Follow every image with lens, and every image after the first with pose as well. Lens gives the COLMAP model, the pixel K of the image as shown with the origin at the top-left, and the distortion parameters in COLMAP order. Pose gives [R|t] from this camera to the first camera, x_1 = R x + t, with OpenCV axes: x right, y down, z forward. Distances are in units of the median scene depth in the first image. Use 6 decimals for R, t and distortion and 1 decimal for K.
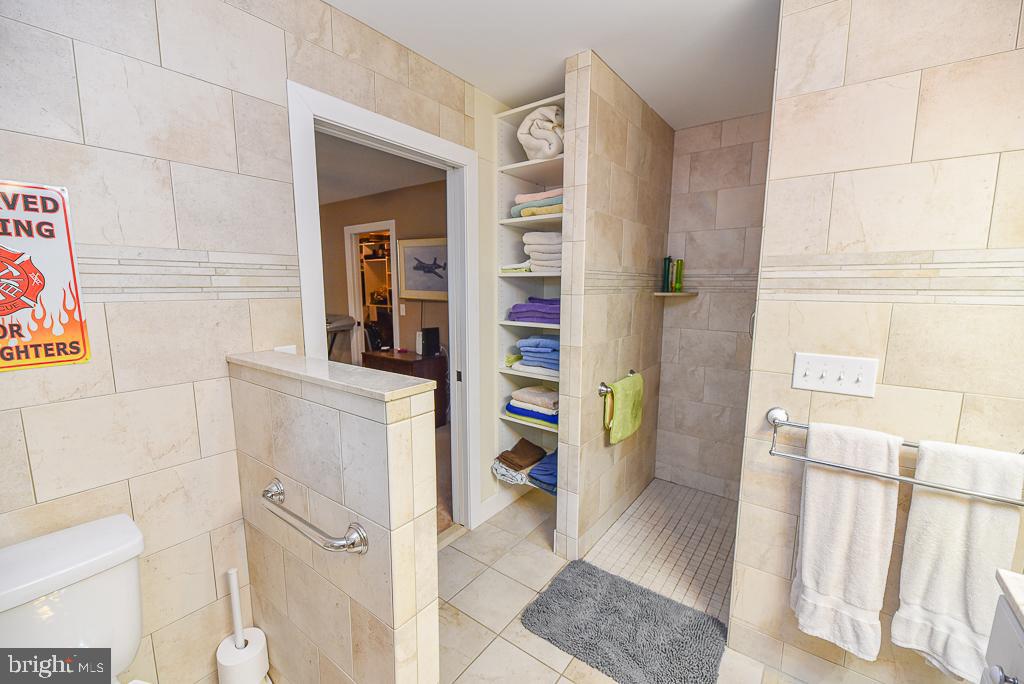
lens RADIAL K [[410.3, 0, 514.3], [0, 410.3, 344.7], [0, 0, 1]] dist [0.000357, -0.003158]
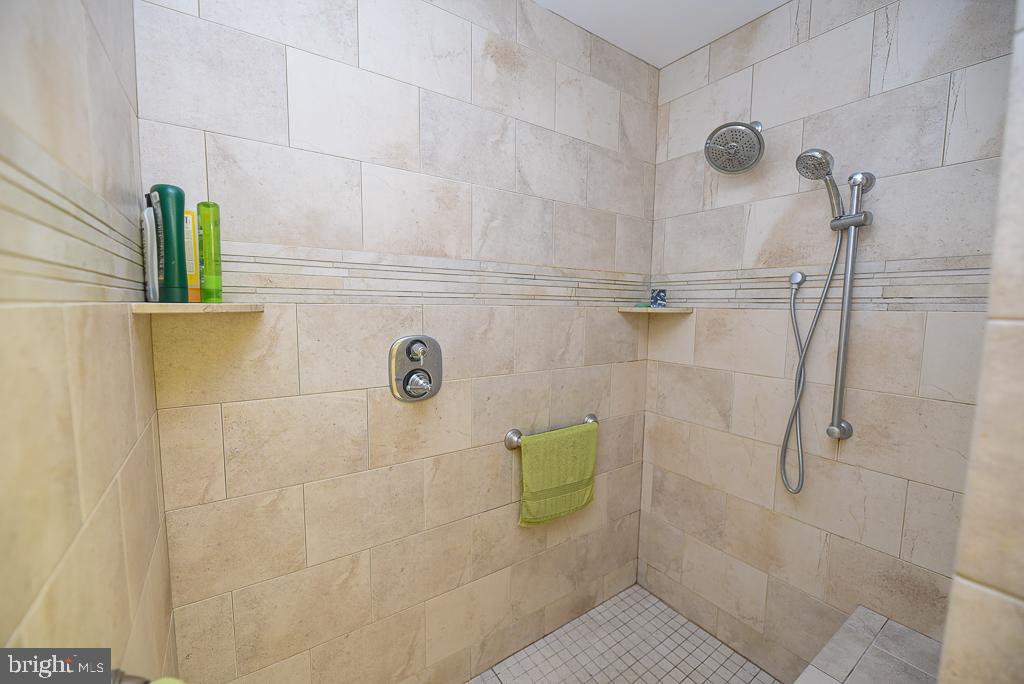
lens RADIAL K [[410.3, 0, 514.3], [0, 410.3, 344.7], [0, 0, 1]] dist [0.000357, -0.003158]
pose [[0.311078, -0.089531, 0.946158, 0.157418], [0.129451, 0.990266, 0.051144, -0.079672], [-0.941527, 0.106571, 0.319640, 0.669080]]
